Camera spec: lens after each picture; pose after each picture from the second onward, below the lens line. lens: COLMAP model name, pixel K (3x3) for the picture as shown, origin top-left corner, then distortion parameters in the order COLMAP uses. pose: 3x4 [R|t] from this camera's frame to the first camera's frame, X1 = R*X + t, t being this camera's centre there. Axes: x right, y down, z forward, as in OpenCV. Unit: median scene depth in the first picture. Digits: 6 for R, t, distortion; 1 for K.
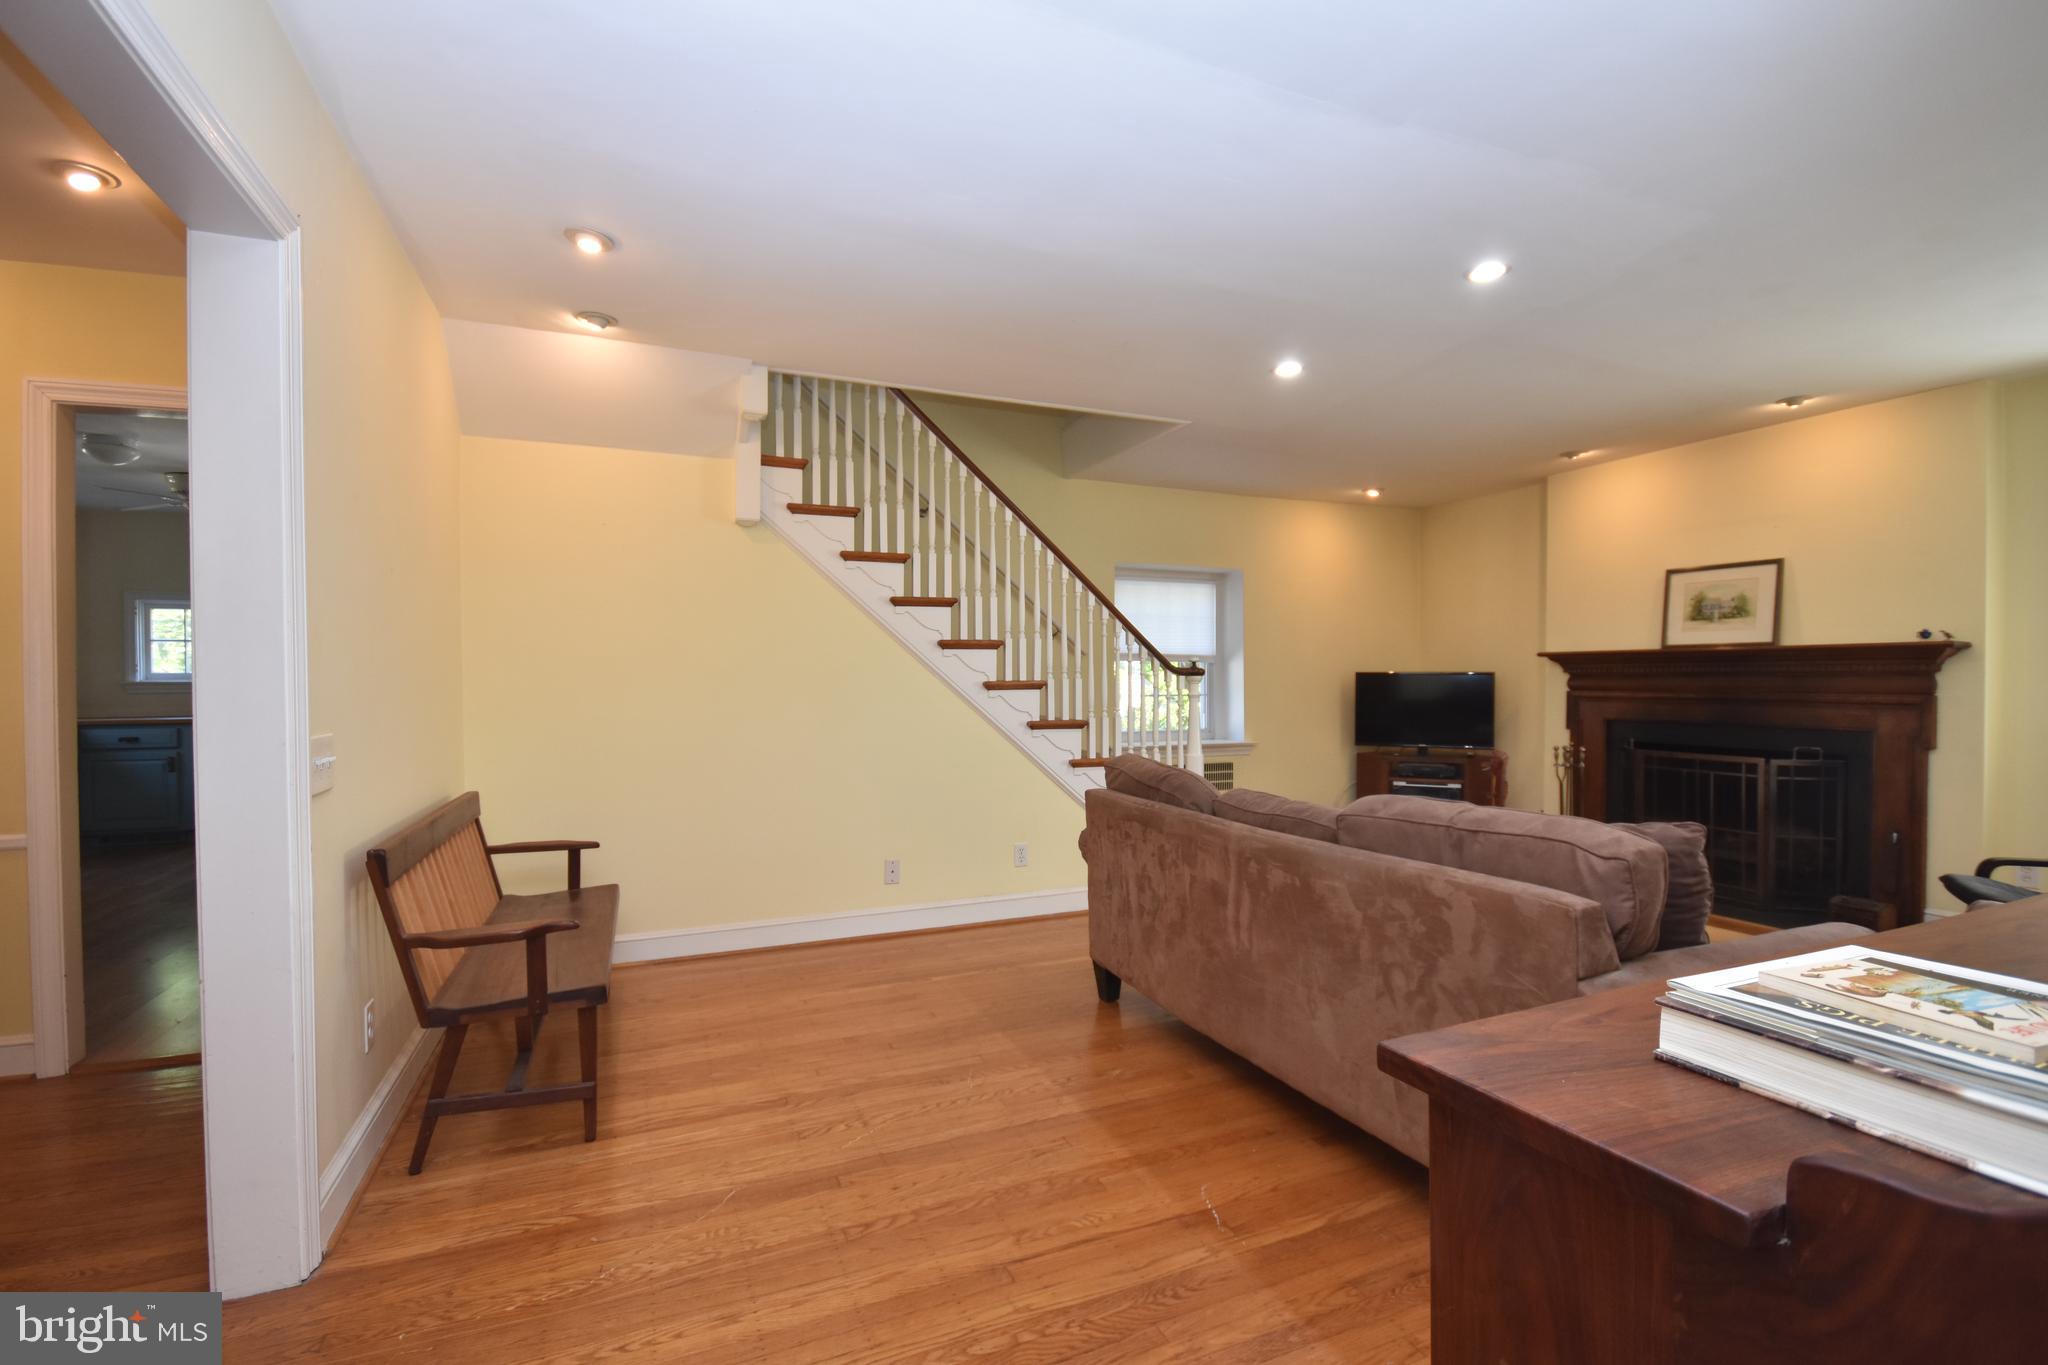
lens RADIAL K [[899.1, 0, 1024.2], [0, 899.1, 692.4], [0, 0, 1]] dist [0.009749, -0.011460]
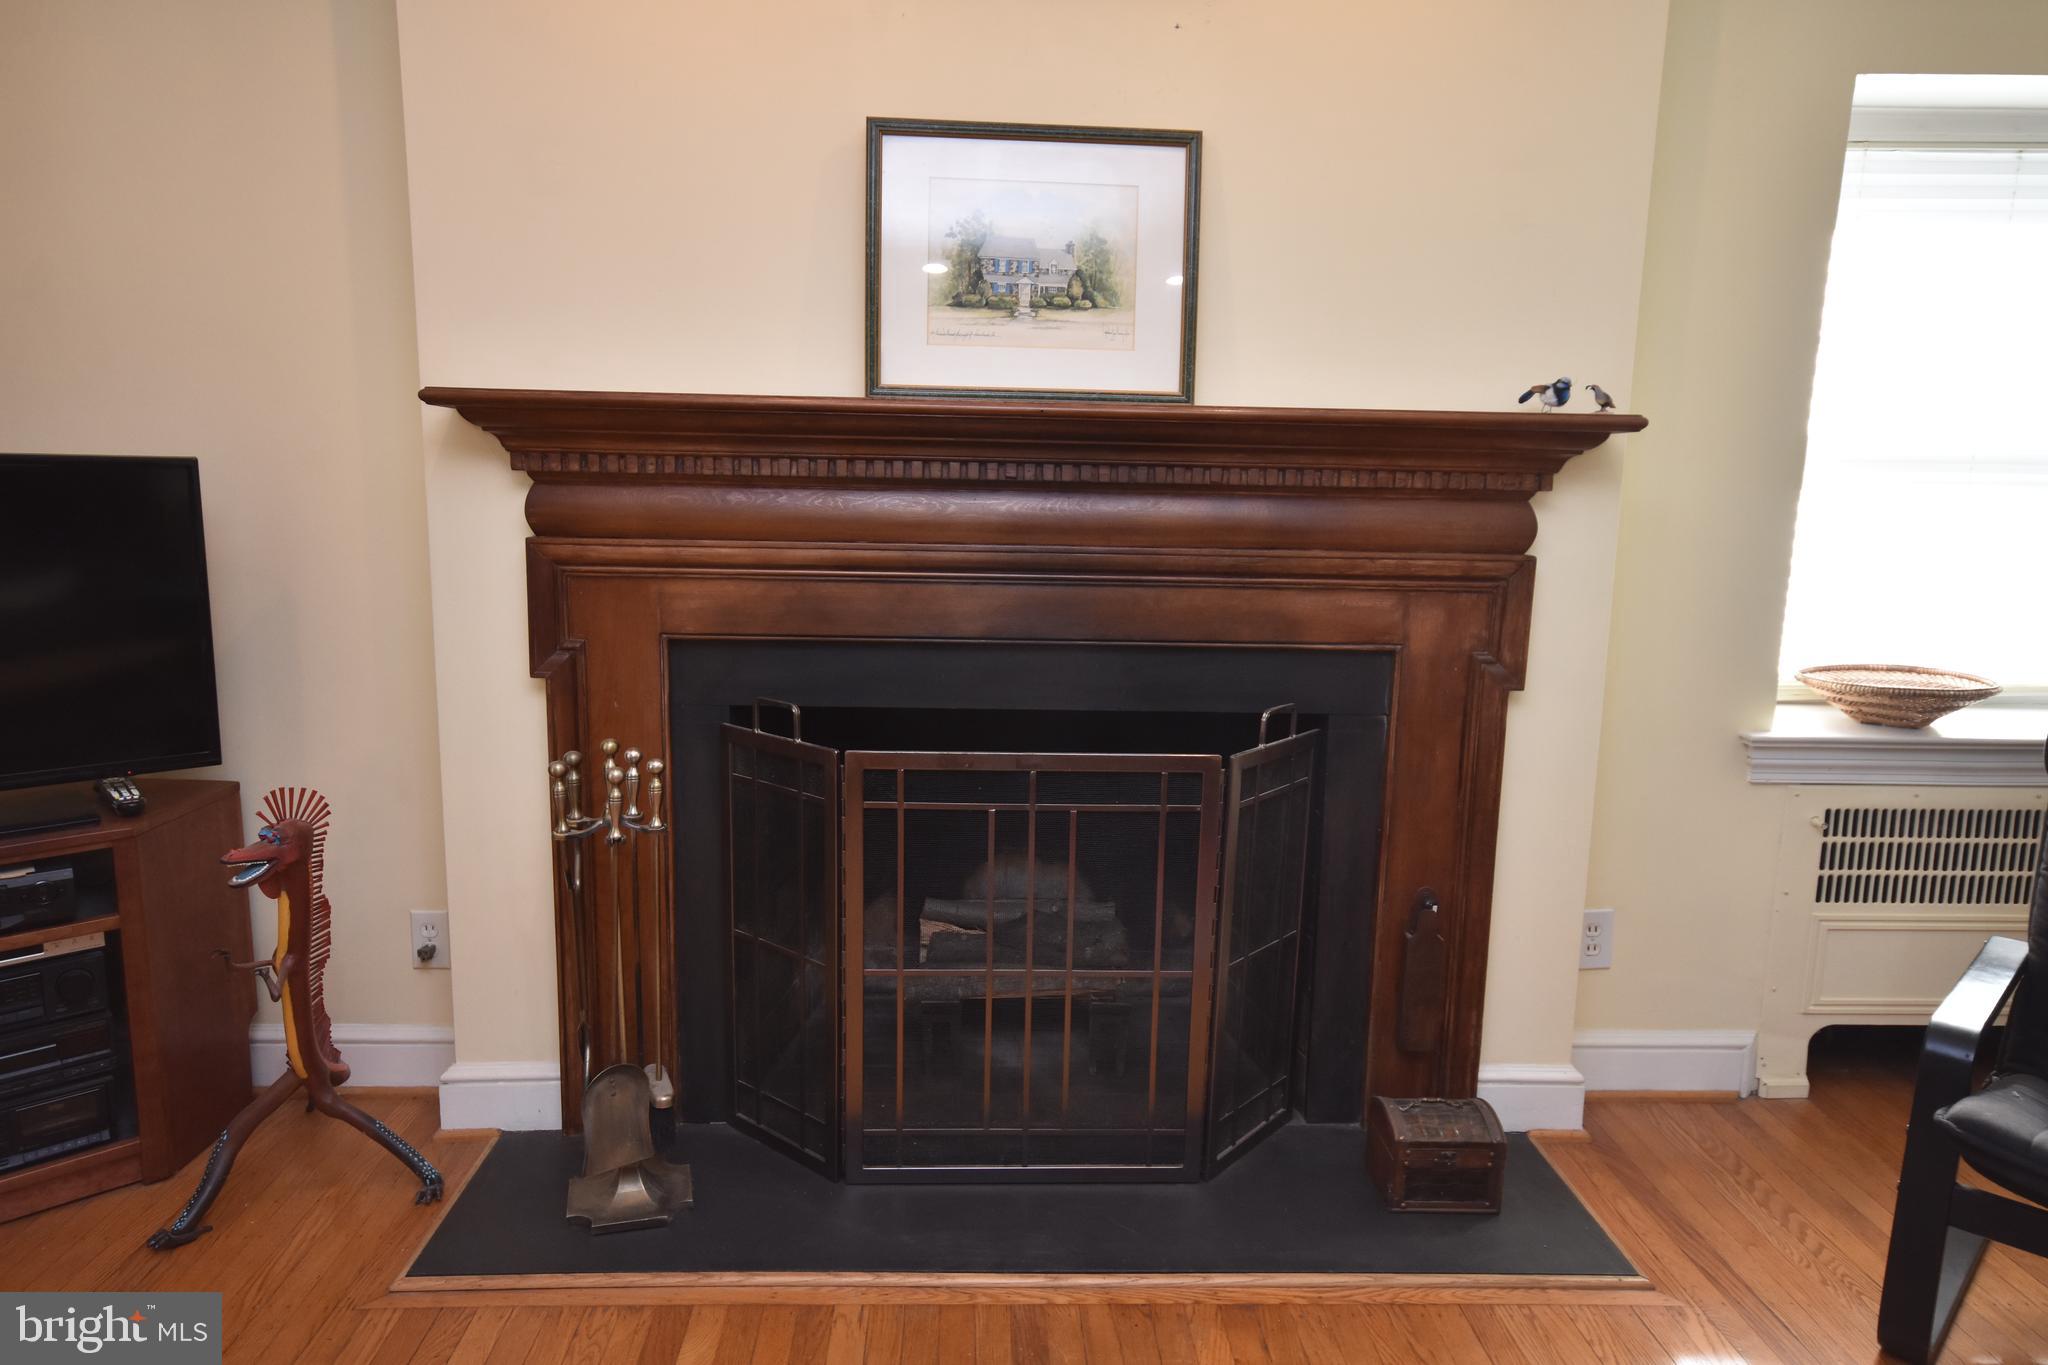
lens RADIAL K [[1361.4, 0, 1007.6], [0, 1361.4, 699.2], [0, 0, 1]] dist [0.010939, 0.007794]
pose [[0.364183, -0.156678, 0.918054, 0.313781], [-0.004827, 0.985417, 0.170089, -0.028732], [-0.931315, -0.066375, 0.358116, 0.830184]]
